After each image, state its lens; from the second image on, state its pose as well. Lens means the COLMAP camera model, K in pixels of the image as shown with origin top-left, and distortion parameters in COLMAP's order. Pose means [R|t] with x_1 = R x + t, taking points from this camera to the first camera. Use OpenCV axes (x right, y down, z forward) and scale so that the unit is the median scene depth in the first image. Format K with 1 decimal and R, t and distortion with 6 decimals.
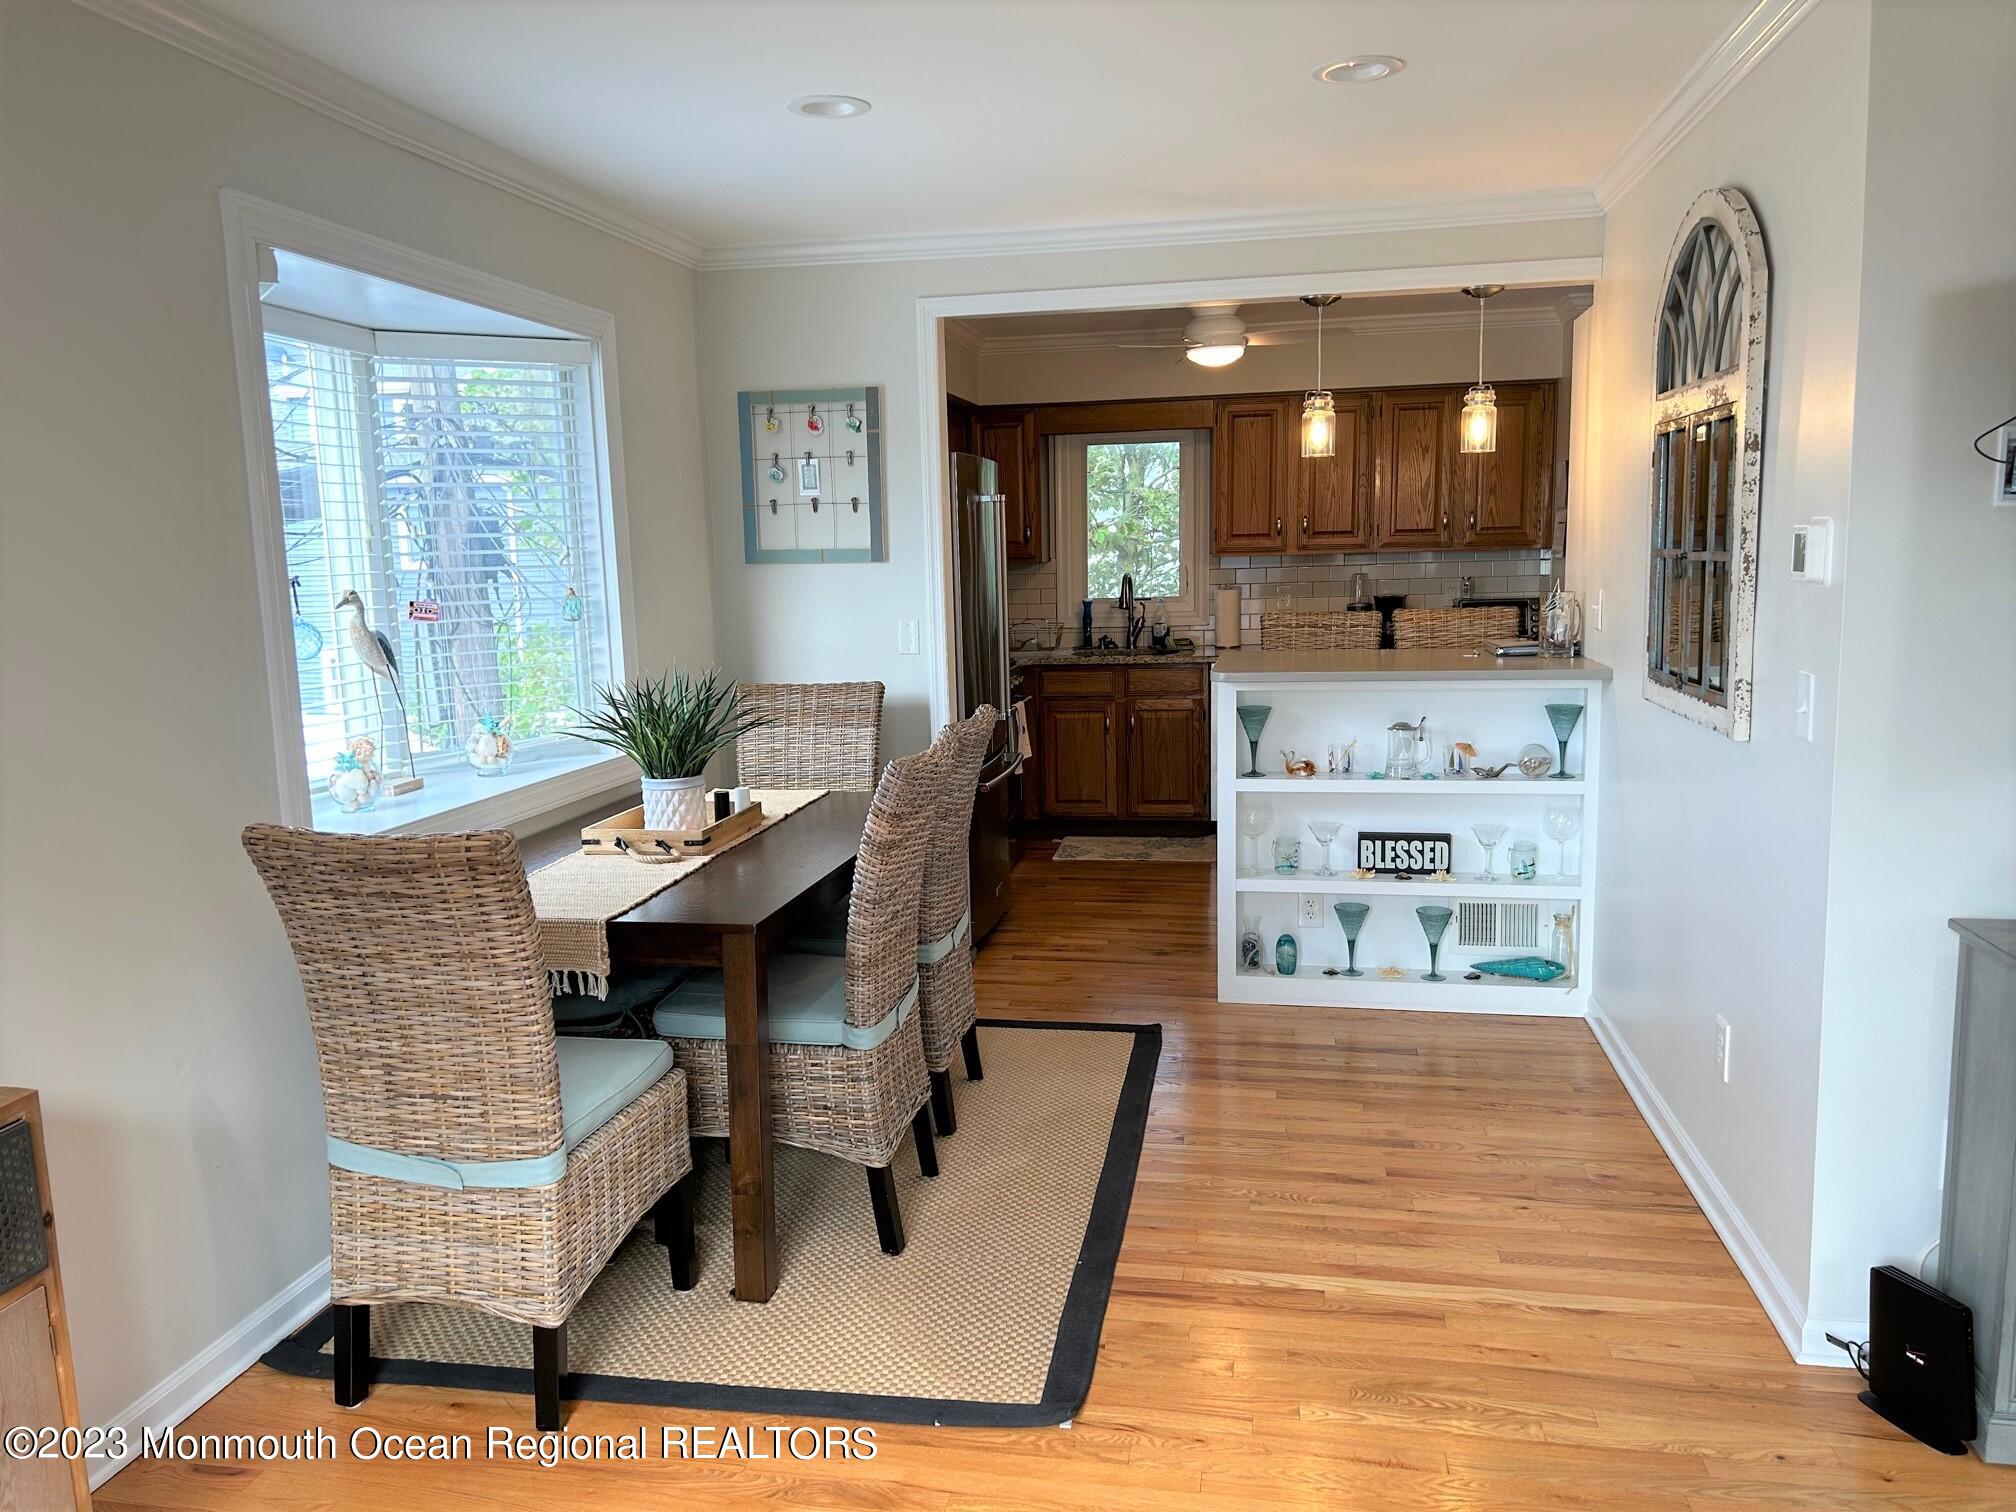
lens RADIAL K [[1521.3, 0, 992.8], [0, 1521.3, 771.8], [0, 0, 1]] dist [0.027004, -0.013702]
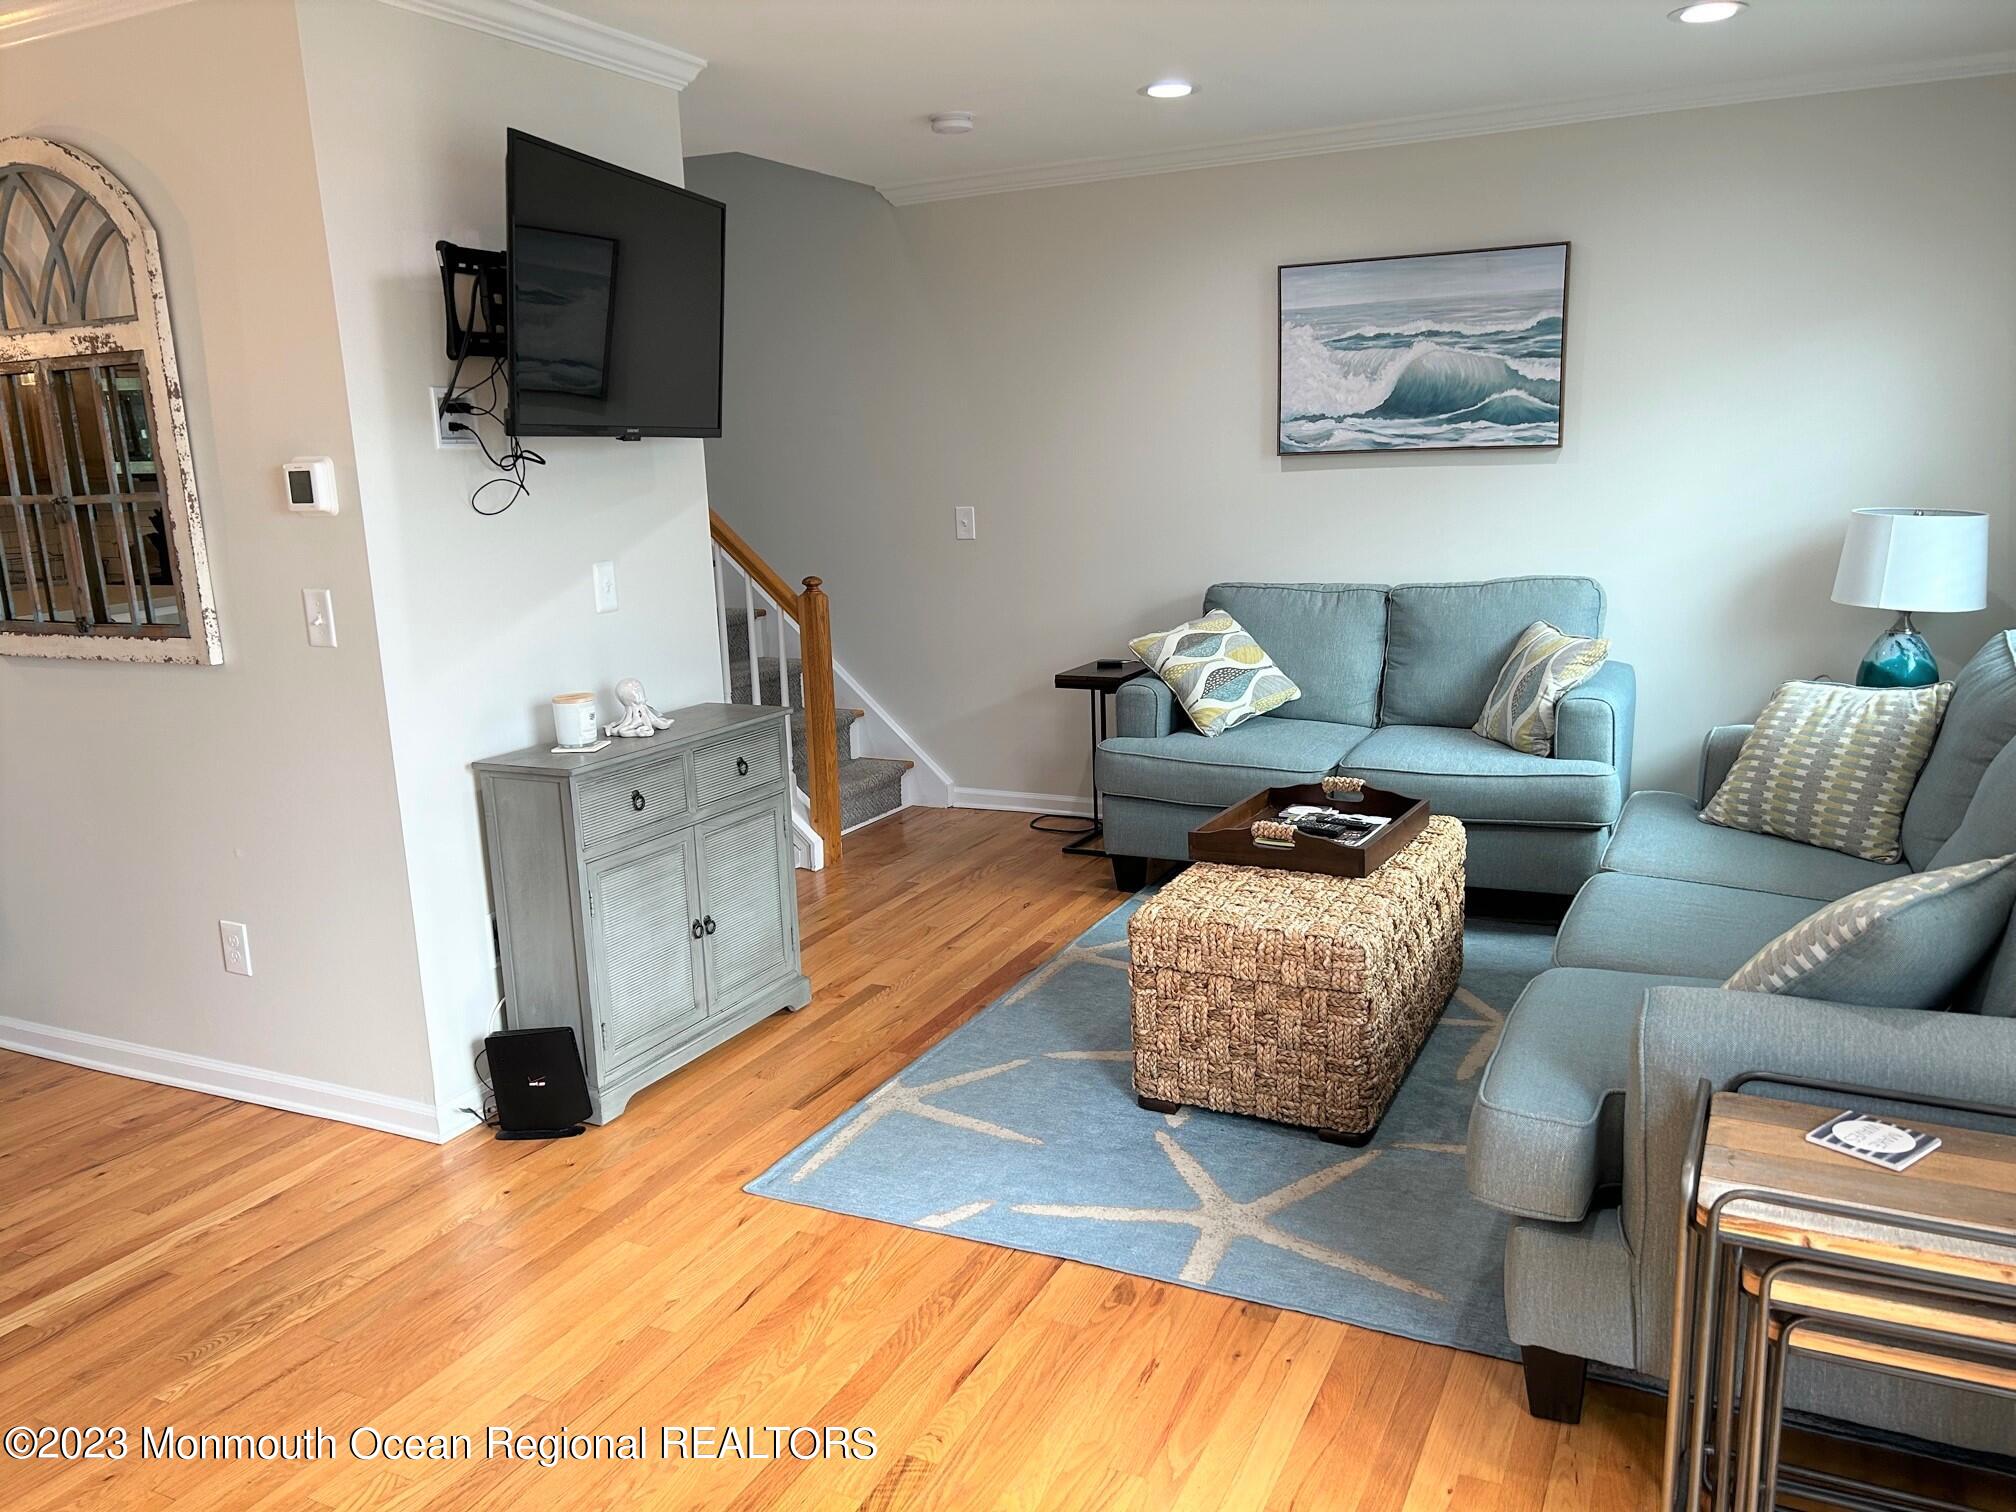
lens RADIAL K [[1521.3, 0, 1009.7], [0, 1521.3, 758.9], [0, 0, 1]] dist [0.027004, -0.013702]
pose [[0.273252, -0.181764, 0.944614, -0.374971], [0.172176, 0.975369, 0.137876, -0.007098], [-0.946408, 0.124965, 0.297817, 0.131916]]
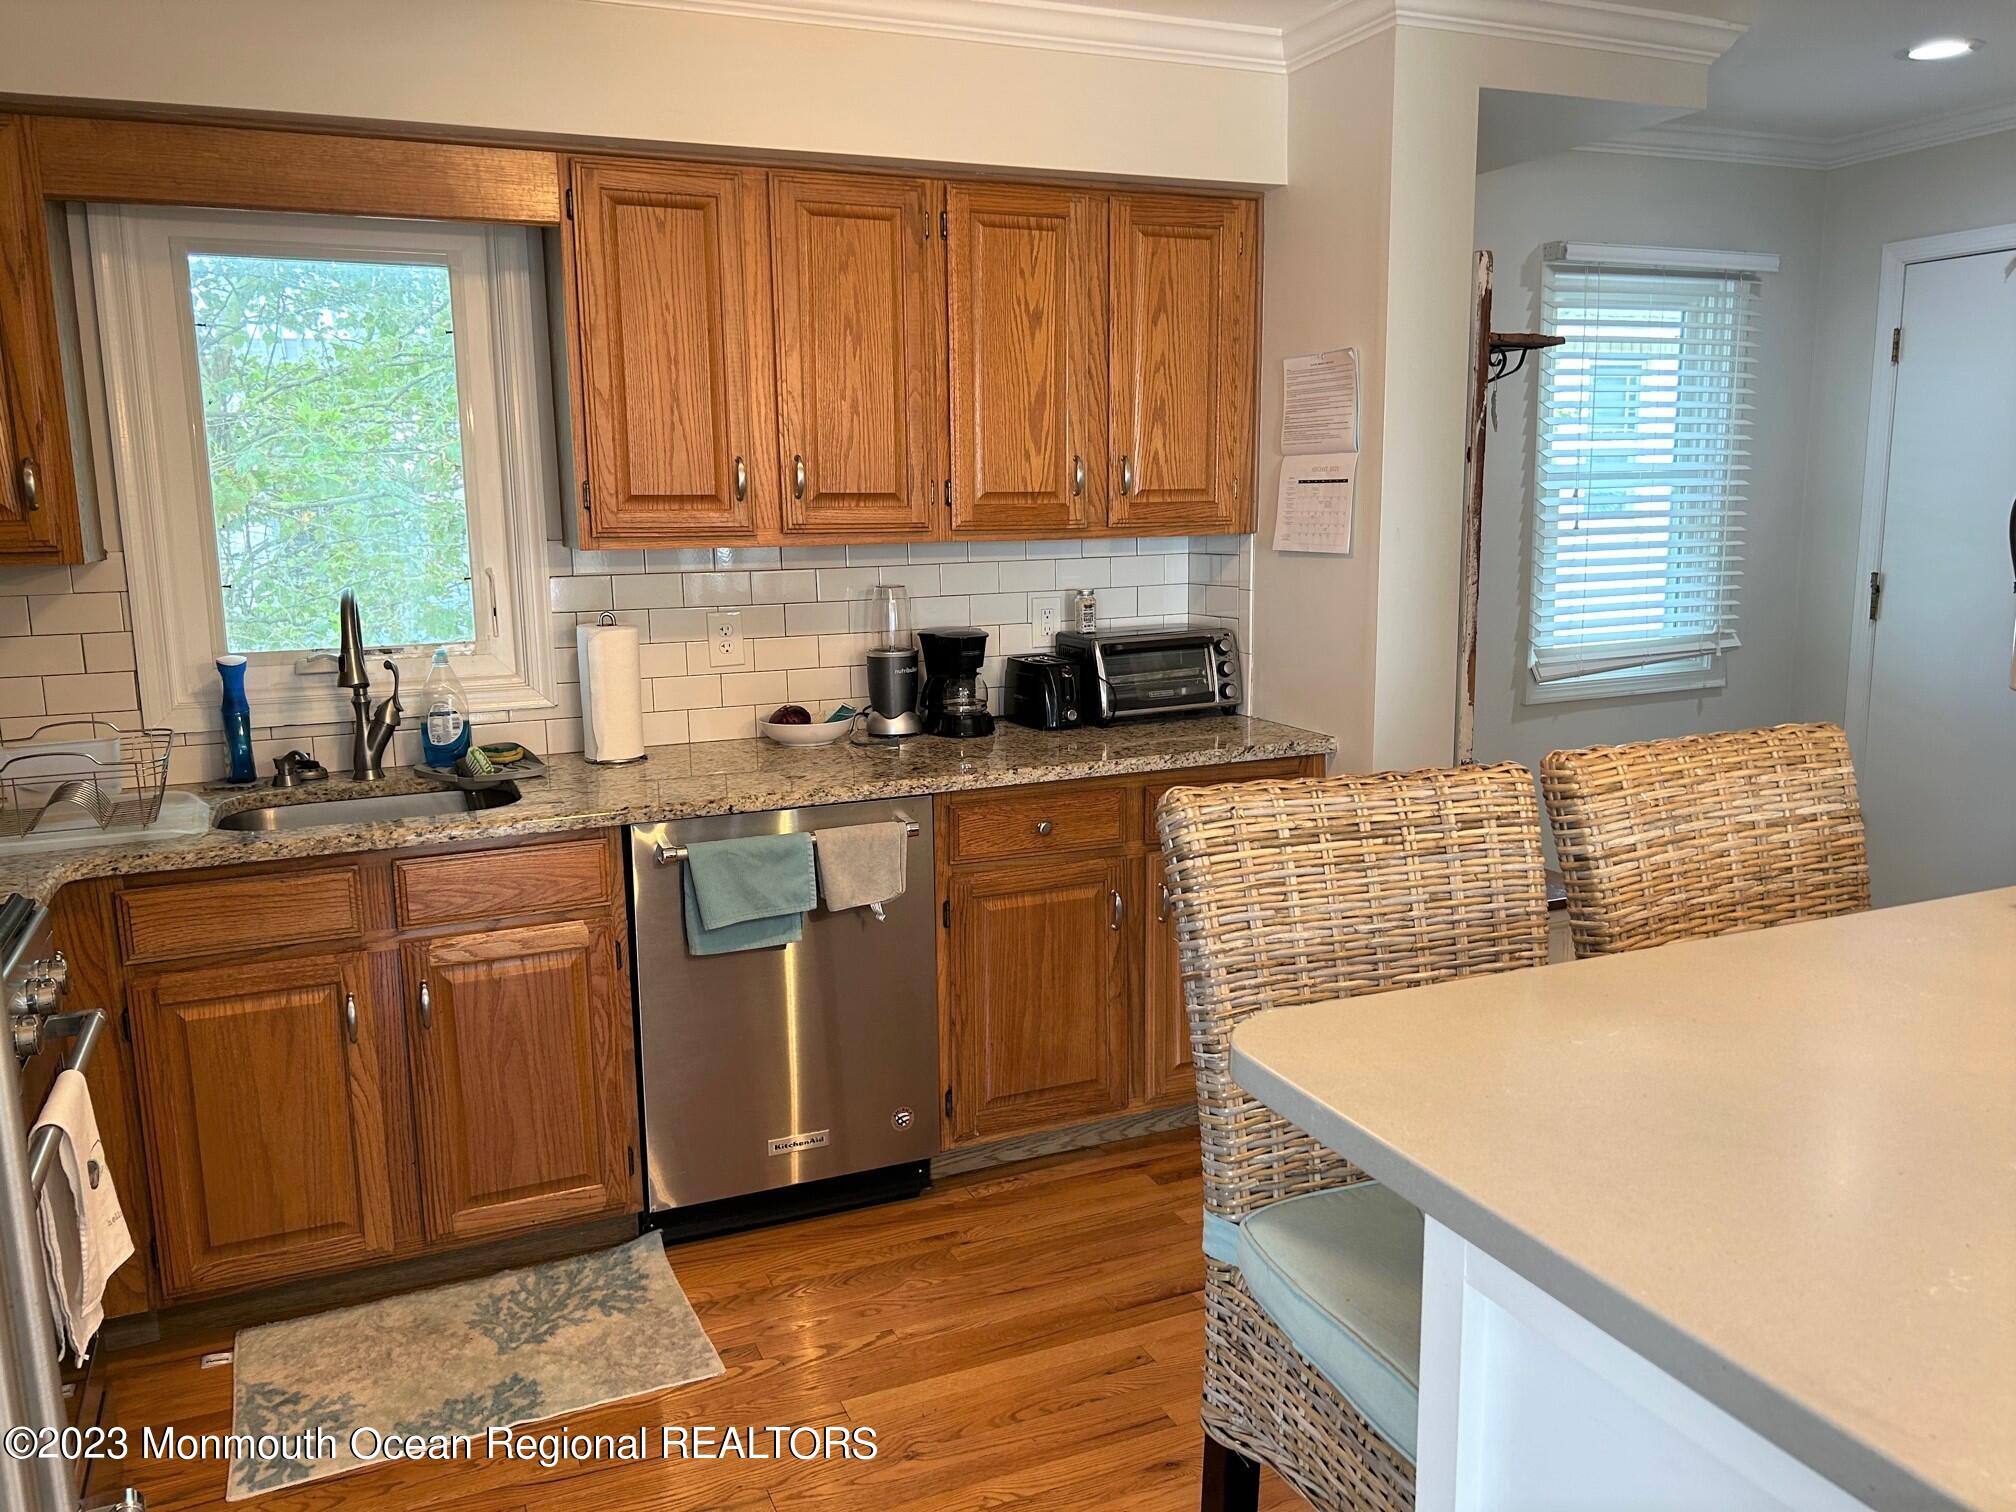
lens RADIAL K [[1521.3, 0, 1022.8], [0, 1521.3, 765.5], [0, 0, 1]] dist [0.027004, -0.013702]
pose [[0.823866, -0.083756, 0.560562, 0.008751], [0.075089, 0.996433, 0.038522, -0.092516], [-0.561789, 0.010355, 0.827216, 0.609540]]
